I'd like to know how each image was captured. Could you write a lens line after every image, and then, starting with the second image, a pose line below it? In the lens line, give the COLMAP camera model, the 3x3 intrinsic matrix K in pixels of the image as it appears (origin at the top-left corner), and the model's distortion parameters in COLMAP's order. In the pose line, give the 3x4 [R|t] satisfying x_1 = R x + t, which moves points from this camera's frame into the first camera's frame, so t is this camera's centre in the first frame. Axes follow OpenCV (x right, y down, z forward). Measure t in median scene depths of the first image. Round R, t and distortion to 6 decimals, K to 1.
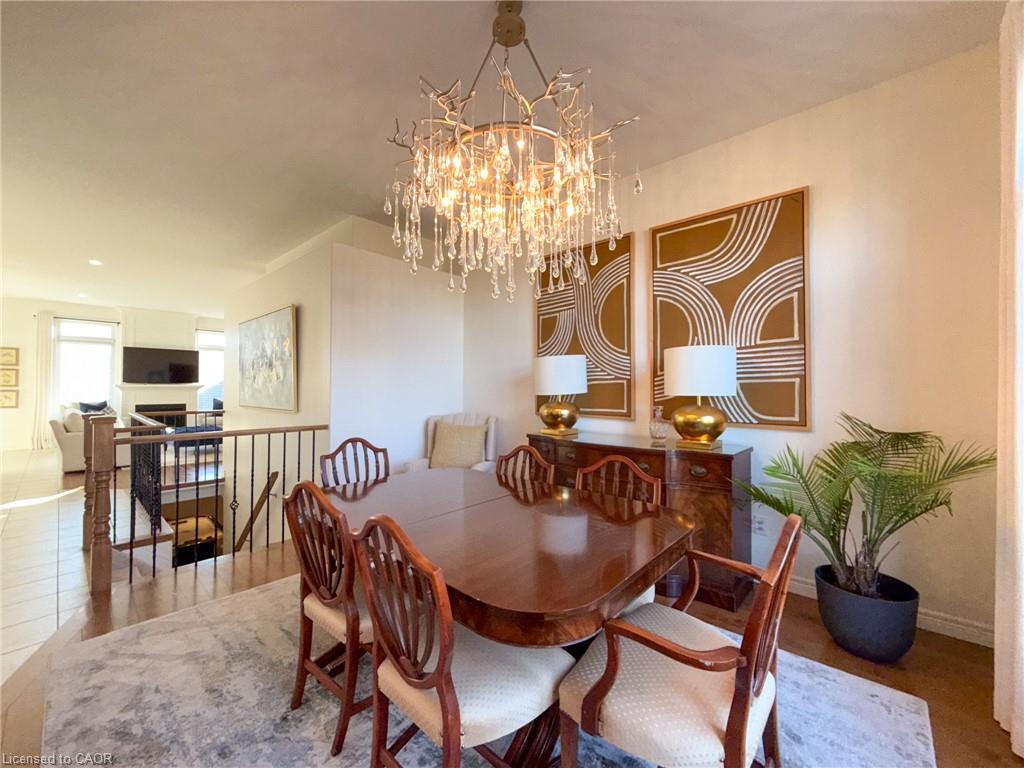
lens RADIAL K [[407.9, 0, 509.1], [0, 407.9, 383.4], [0, 0, 1]] dist [-0.000016, -0.000025]
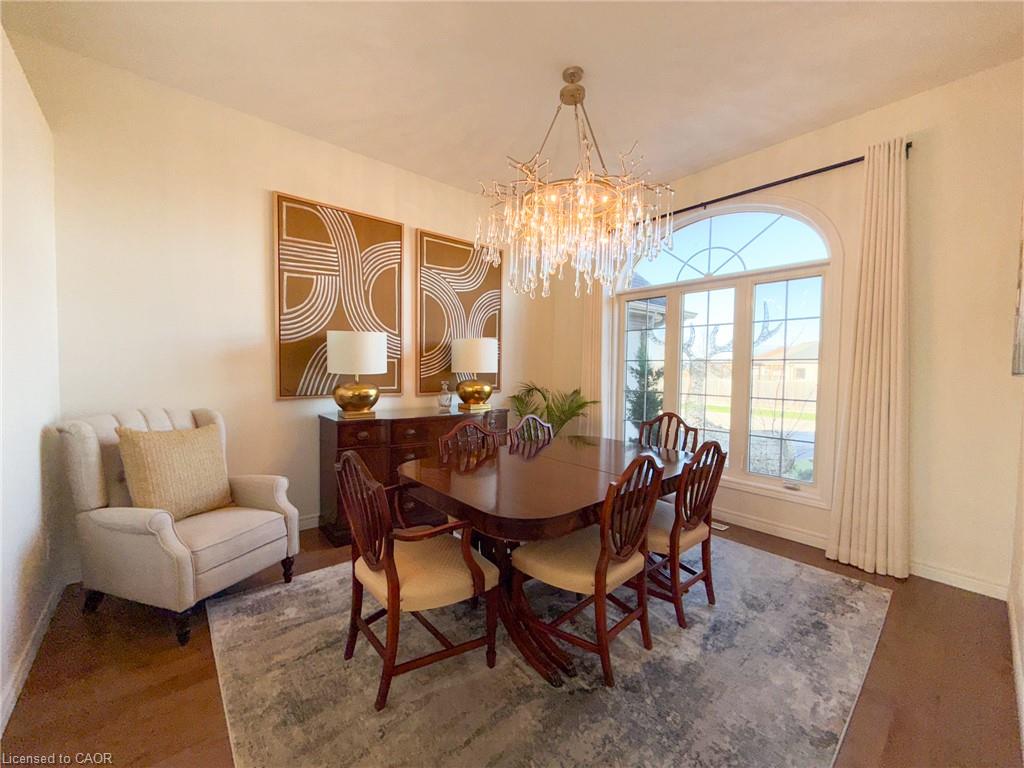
lens RADIAL K [[407.9, 0, 509.1], [0, 407.9, 383.4], [0, 0, 1]] dist [-0.000016, -0.000025]
pose [[0.121514, -0.042488, 0.991680, -0.774740], [-0.021638, 0.998733, 0.045441, 0.000911], [-0.992354, -0.026979, 0.120441, 0.580258]]
